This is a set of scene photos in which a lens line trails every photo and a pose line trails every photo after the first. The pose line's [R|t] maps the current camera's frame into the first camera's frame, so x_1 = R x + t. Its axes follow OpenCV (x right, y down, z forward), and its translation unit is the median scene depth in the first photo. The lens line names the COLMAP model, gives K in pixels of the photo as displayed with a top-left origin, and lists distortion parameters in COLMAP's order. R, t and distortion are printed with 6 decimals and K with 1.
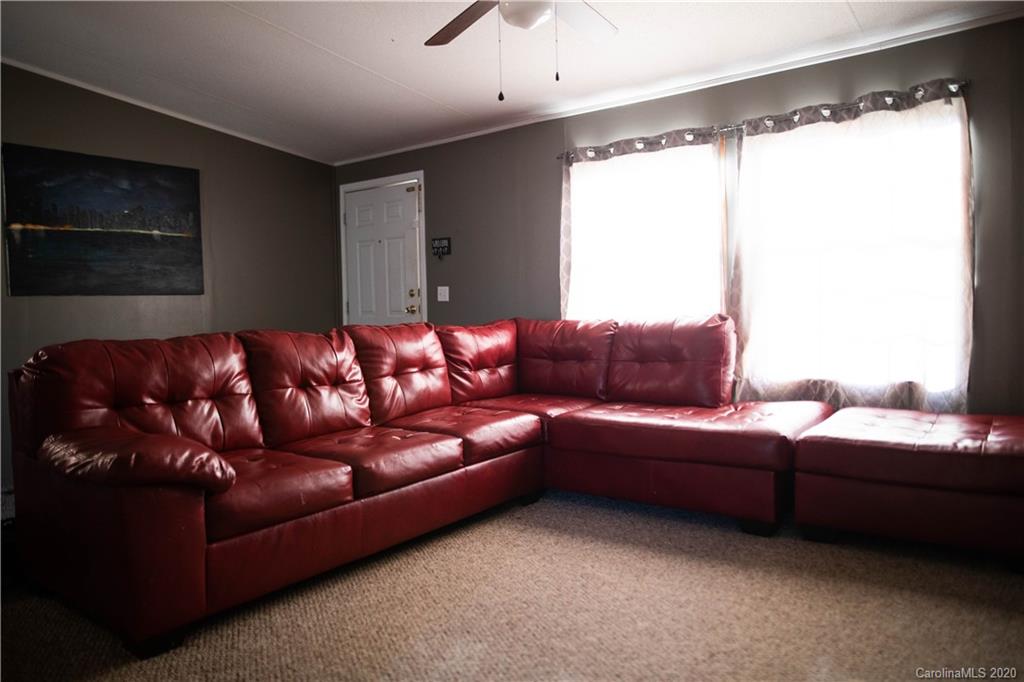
lens RADIAL K [[705.8, 0, 513.4], [0, 705.8, 336.5], [0, 0, 1]] dist [-0.040408, 0.032573]
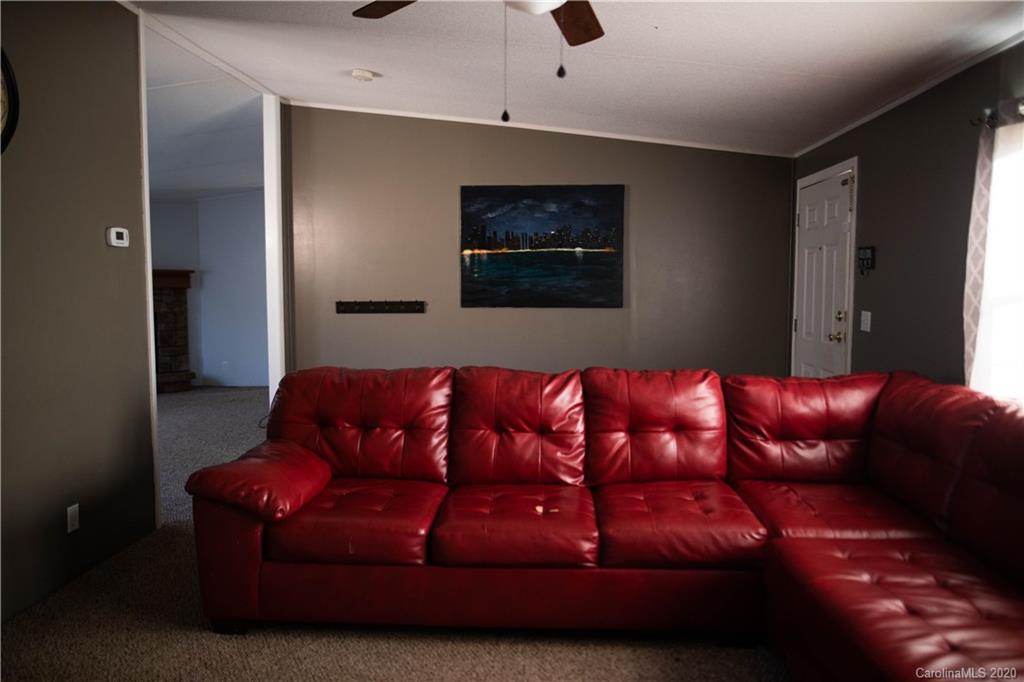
lens RADIAL K [[705.8, 0, 513.3], [0, 705.8, 335.6], [0, 0, 1]] dist [-0.040408, 0.032573]
pose [[0.566637, 0.082660, -0.819811, 0.421165], [-0.053052, 0.996551, 0.063812, -0.102444], [0.822258, 0.007335, 0.569068, 0.382675]]
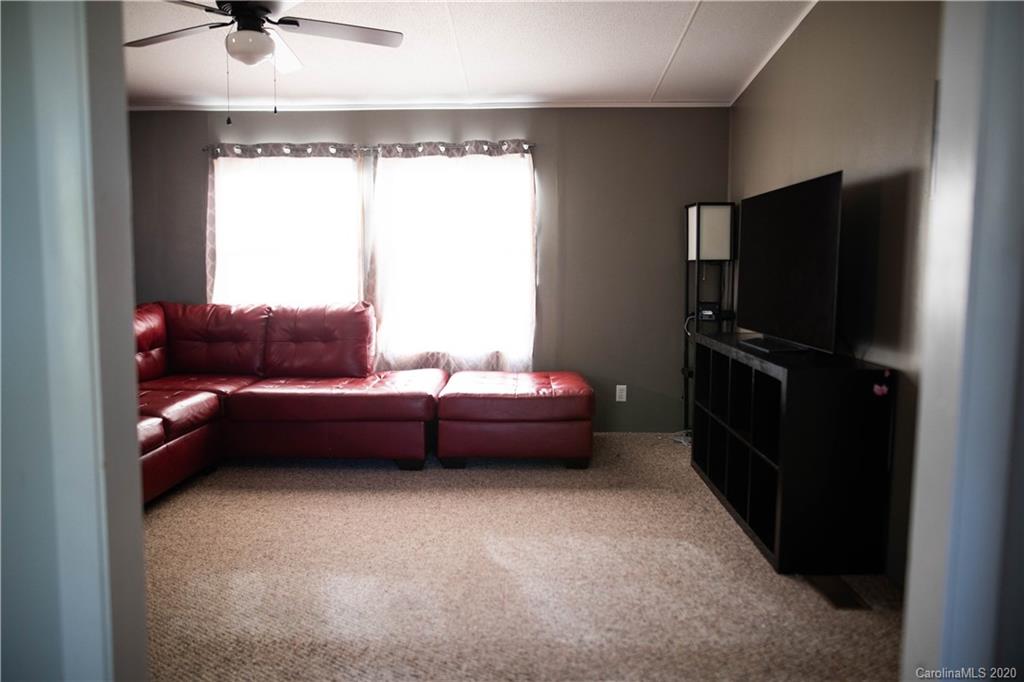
lens RADIAL K [[705.8, 0, 503.4], [0, 705.8, 338.0], [0, 0, 1]] dist [-0.040408, 0.032573]
pose [[0.817945, -0.024151, 0.574789, -0.214200], [-0.000398, 0.999094, 0.042545, -0.020373], [-0.575296, -0.035028, 0.817195, -0.148853]]
